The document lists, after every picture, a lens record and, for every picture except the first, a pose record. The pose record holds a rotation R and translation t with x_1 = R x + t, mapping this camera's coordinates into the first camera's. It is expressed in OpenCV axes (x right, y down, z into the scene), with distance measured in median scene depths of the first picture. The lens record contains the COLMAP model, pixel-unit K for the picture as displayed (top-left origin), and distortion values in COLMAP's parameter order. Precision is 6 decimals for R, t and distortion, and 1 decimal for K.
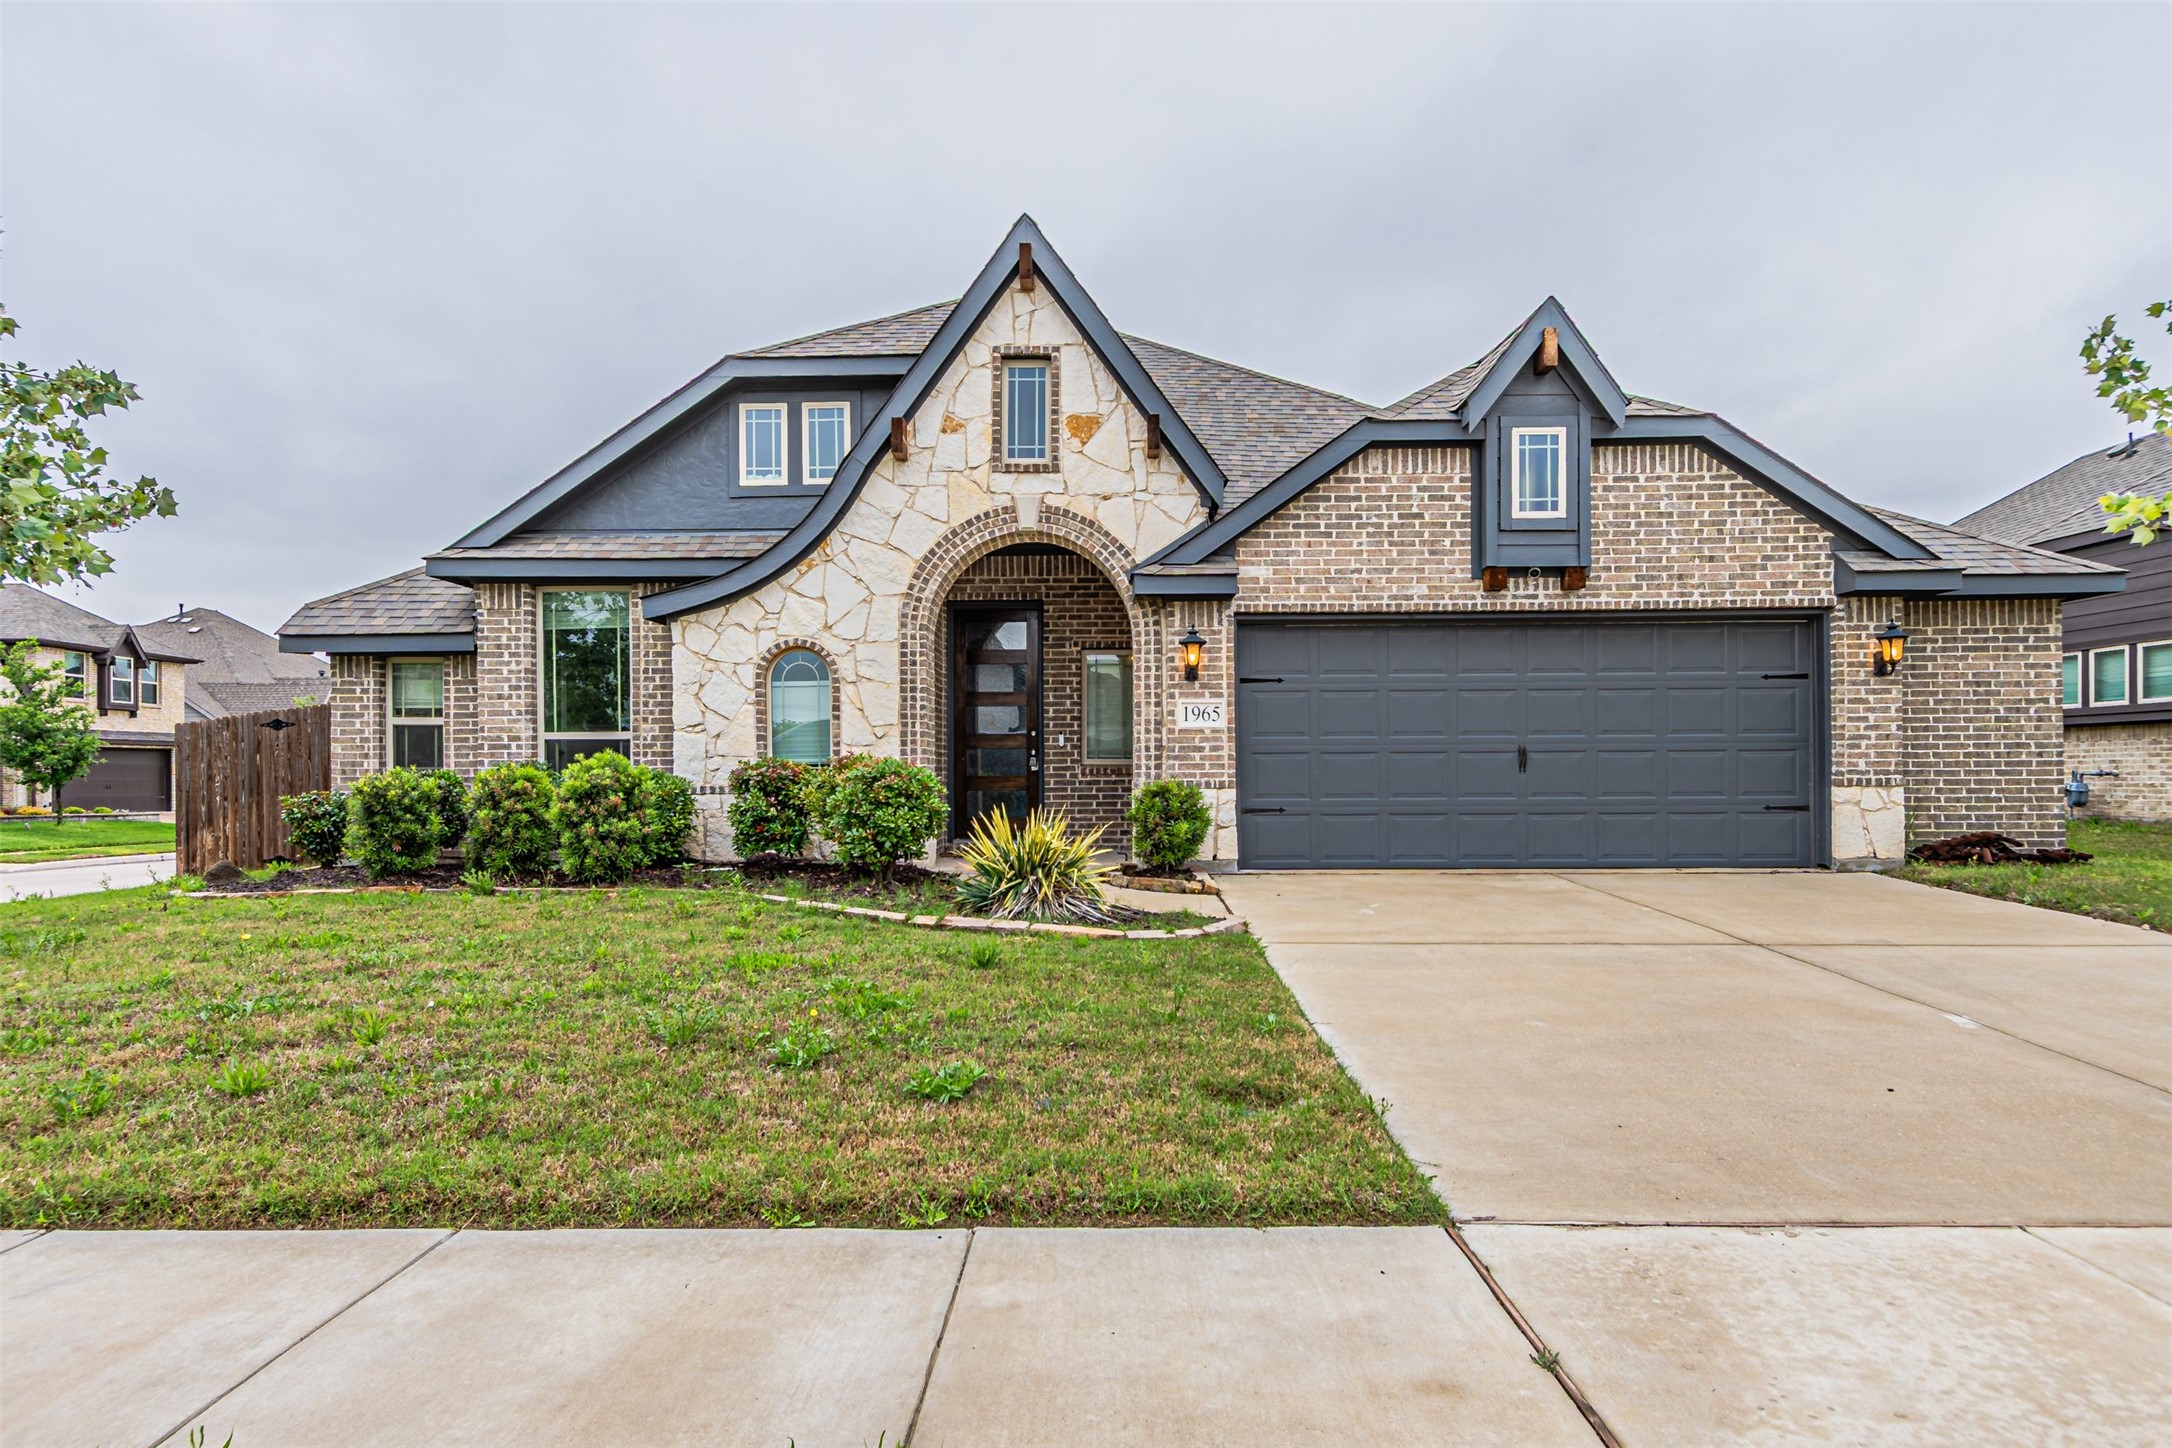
lens RADIAL K [[1185.5, 0, 1088.5], [0, 1185.5, 736.3], [0, 0, 1]] dist [0.019632, -0.000444]
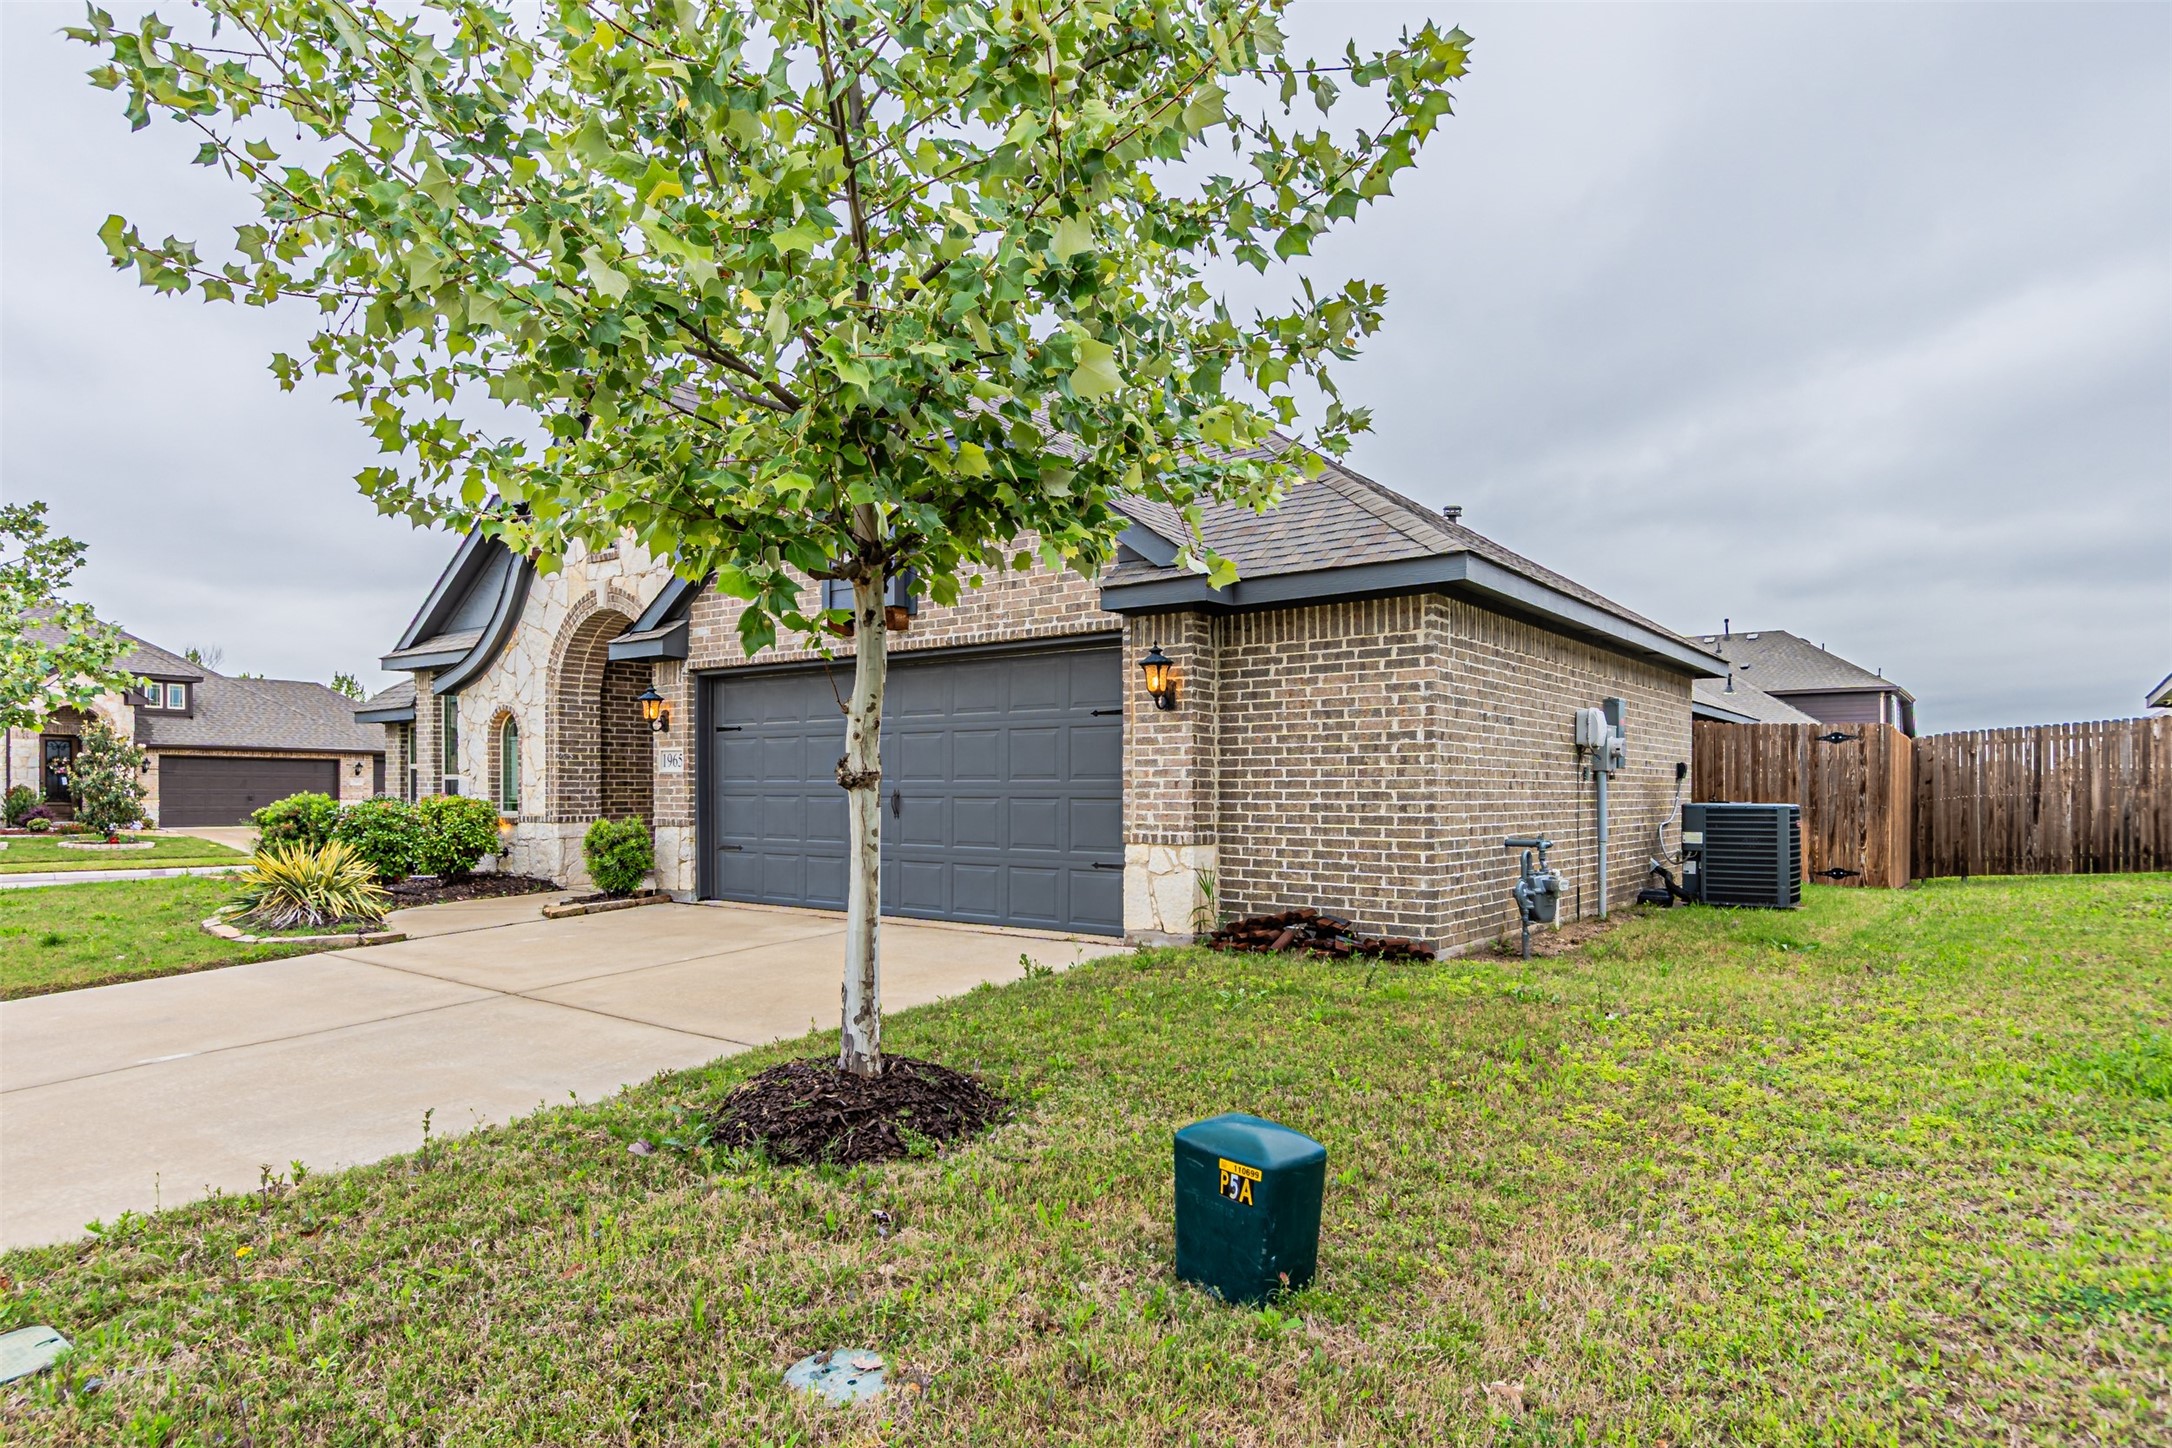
lens RADIAL K [[1185.5, 0, 1086.5], [0, 1185.5, 741.2], [0, 0, 1]] dist [0.019632, -0.000444]
pose [[0.814316, -0.015873, -0.580205, 1.056308], [0.012143, 0.999873, -0.010312, -0.020783], [0.580295, 0.001352, 0.814405, 0.298131]]
